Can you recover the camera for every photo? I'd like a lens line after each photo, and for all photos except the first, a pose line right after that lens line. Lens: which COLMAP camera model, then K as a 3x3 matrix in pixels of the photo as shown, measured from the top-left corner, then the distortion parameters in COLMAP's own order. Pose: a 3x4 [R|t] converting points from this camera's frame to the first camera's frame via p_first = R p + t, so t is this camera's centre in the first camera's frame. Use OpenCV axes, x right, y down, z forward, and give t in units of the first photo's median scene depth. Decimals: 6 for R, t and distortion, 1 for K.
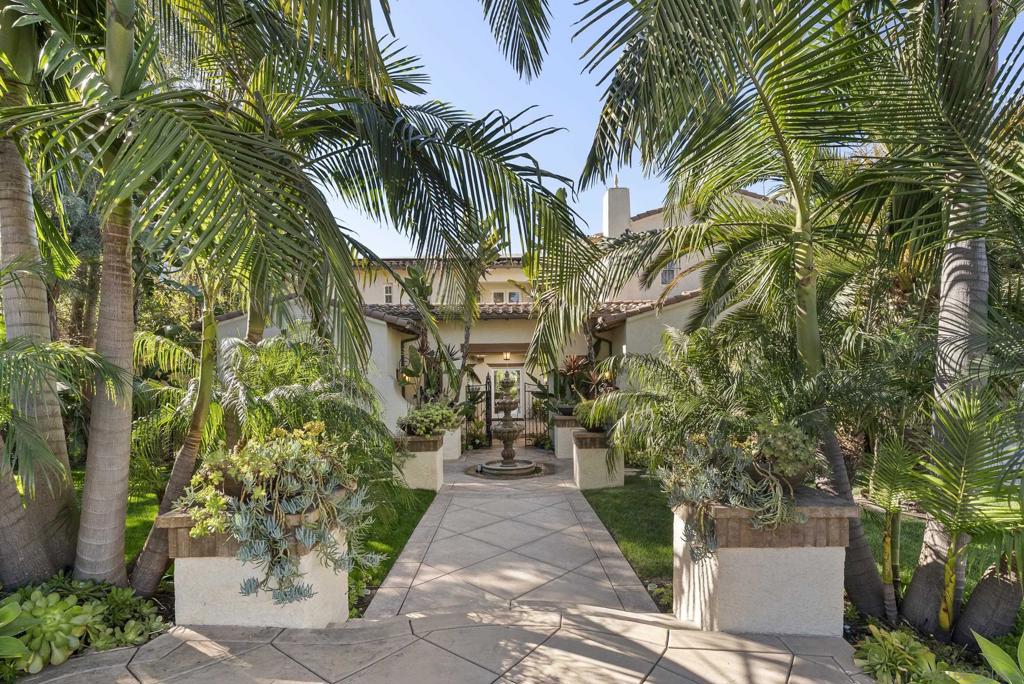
lens RADIAL K [[471.1, 0, 514.7], [0, 471.1, 340.3], [0, 0, 1]] dist [-0.000058, -0.000023]
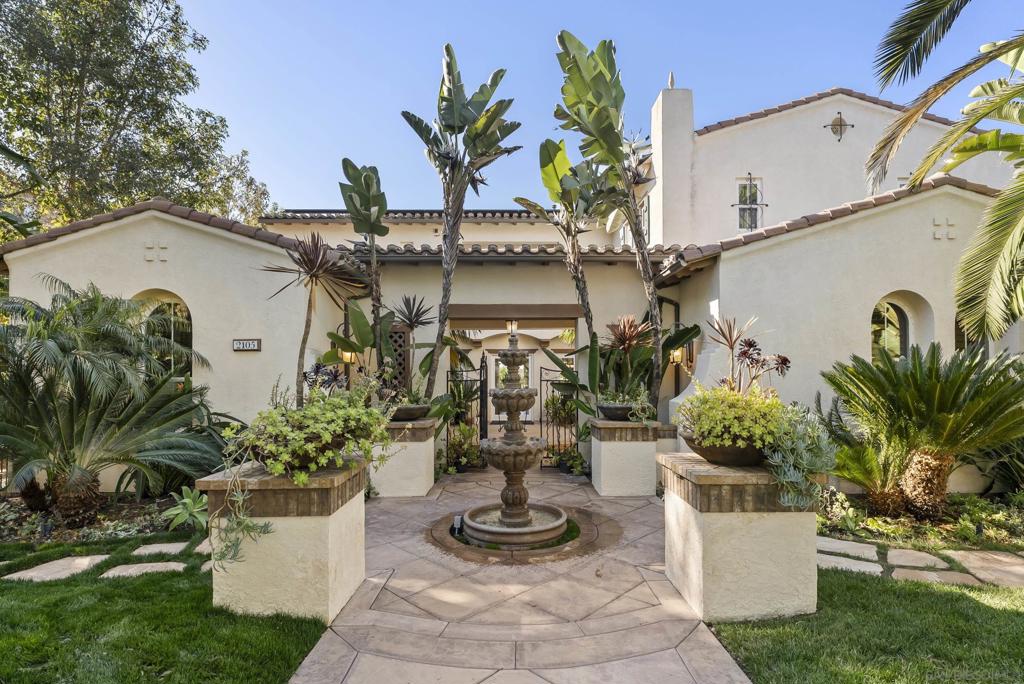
lens RADIAL K [[471.1, 0, 508.0], [0, 471.1, 342.7], [0, 0, 1]] dist [-0.000058, -0.000023]
pose [[0.999673, 0.007701, -0.024393, -0.007725], [-0.007559, 0.999954, 0.005894, 0.058763], [0.024437, -0.005707, 0.999685, 0.396795]]
